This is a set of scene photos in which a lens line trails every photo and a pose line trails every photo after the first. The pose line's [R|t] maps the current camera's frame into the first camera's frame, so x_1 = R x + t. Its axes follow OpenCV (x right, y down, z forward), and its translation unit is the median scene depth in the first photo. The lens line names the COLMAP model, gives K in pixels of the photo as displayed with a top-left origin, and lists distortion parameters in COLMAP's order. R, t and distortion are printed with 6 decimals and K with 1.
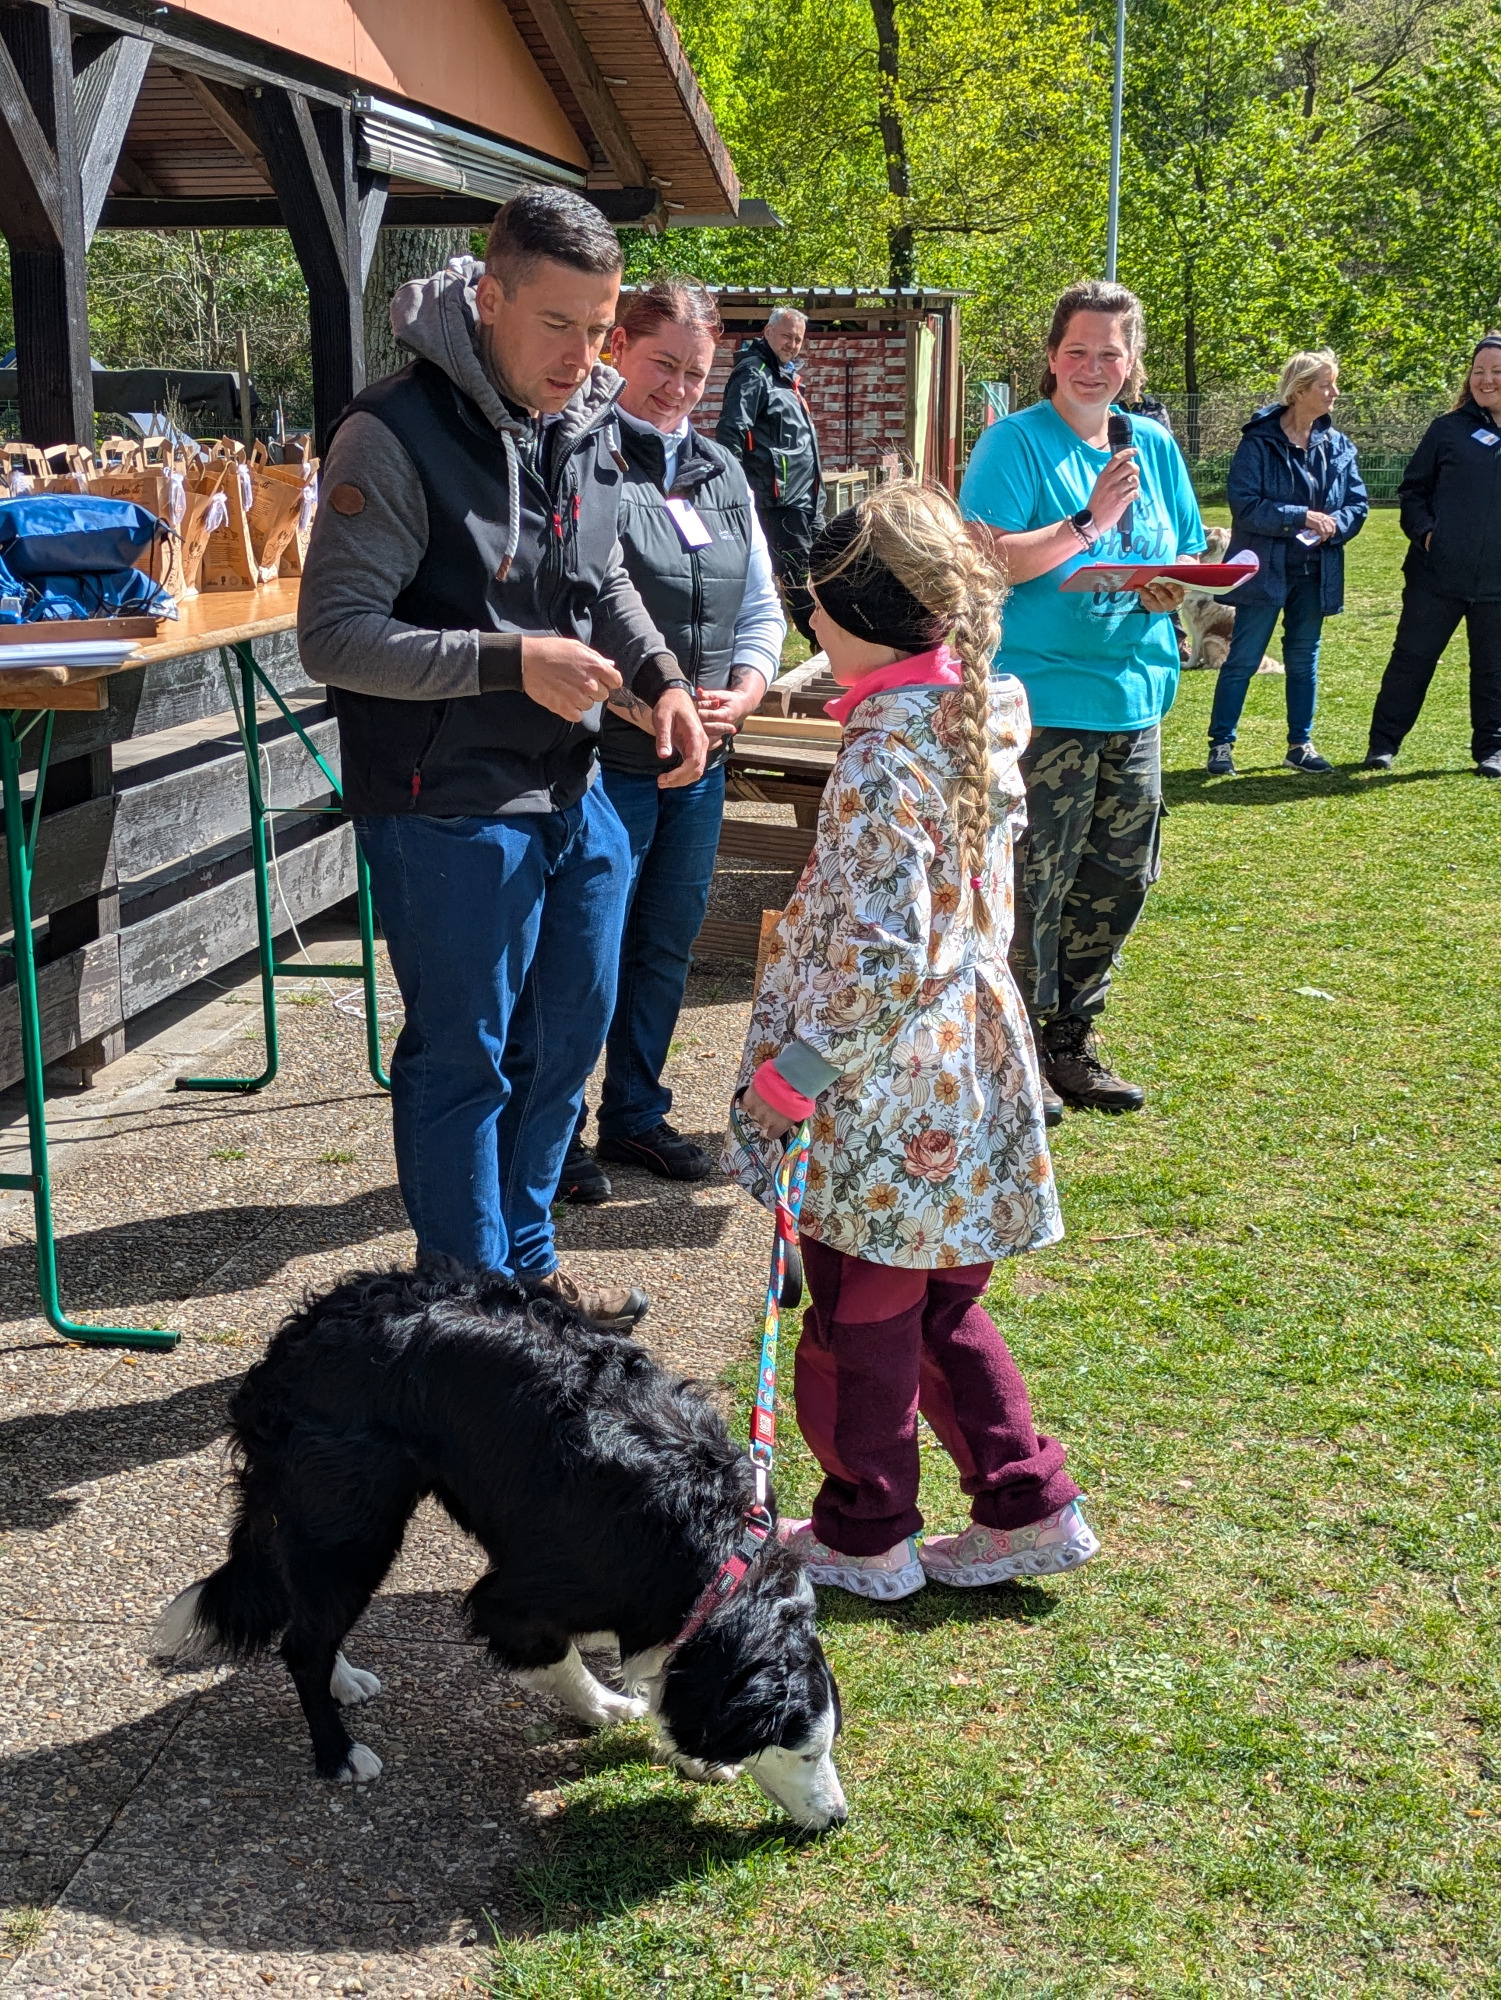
lens RADIAL K [[2779.9, 0, 707.0], [0, 2779.9, 1074.4], [0, 0, 1]] dist [0.038555, 0.000000]
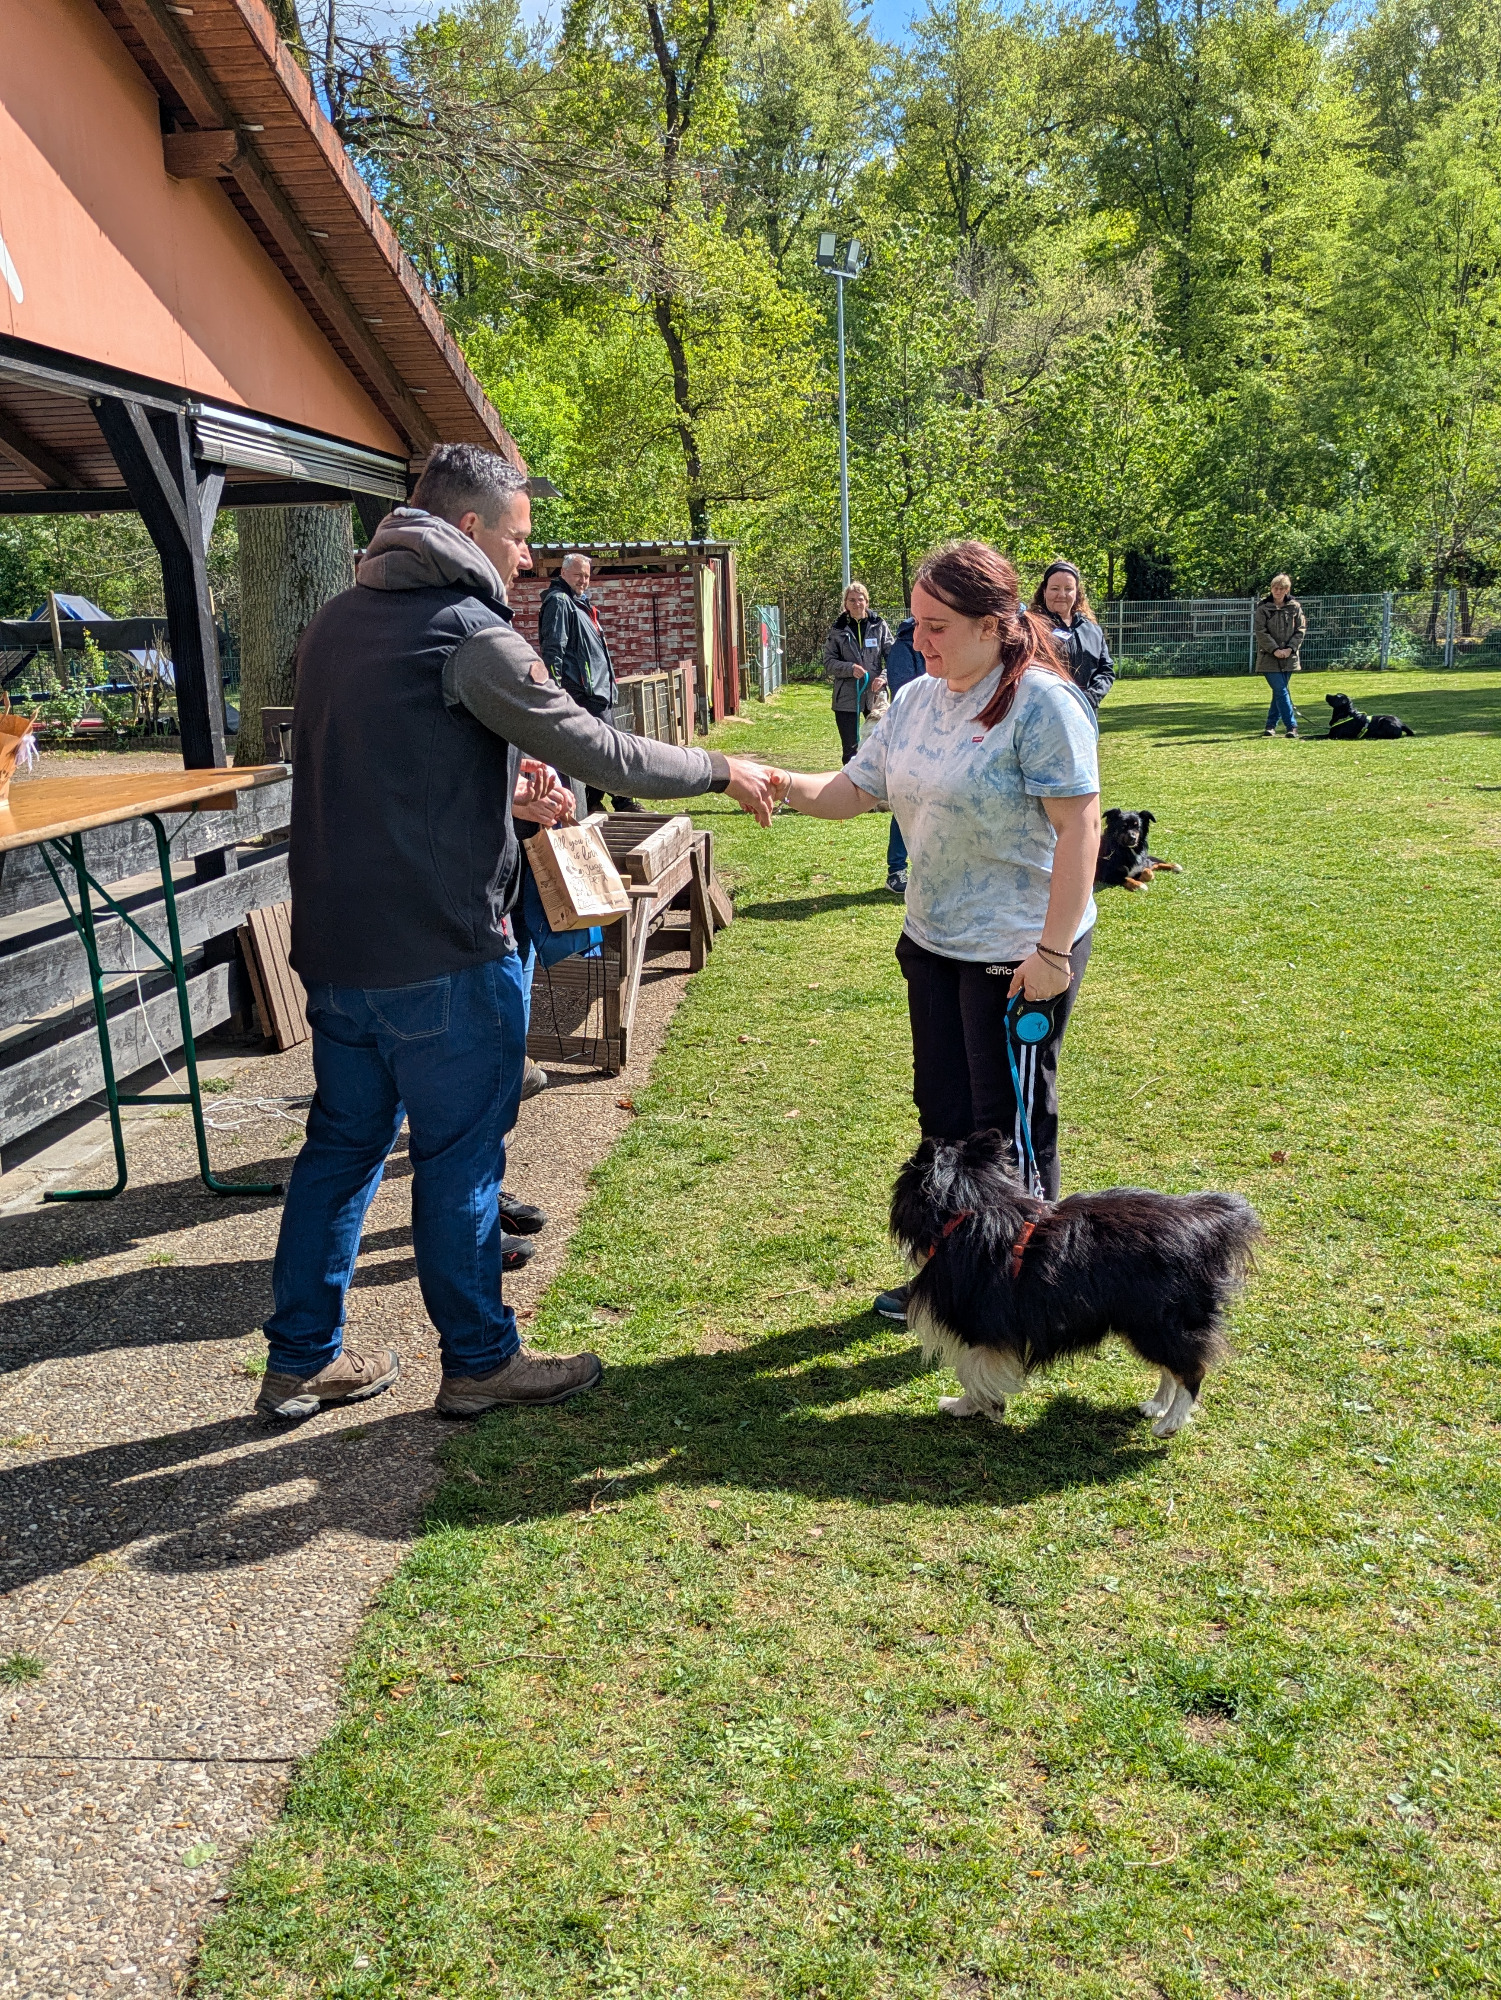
lens RADIAL K [[1960.4, 0, 751.8], [0, 1960.4, 1045.9], [0, 0, 1]] dist [0.028226, 0.000000]
pose [[0.995940, -0.052691, 0.072988, 0.079239], [0.054448, 0.998268, -0.022293, -0.034955], [-0.071687, 0.026176, 0.997084, 0.139983]]
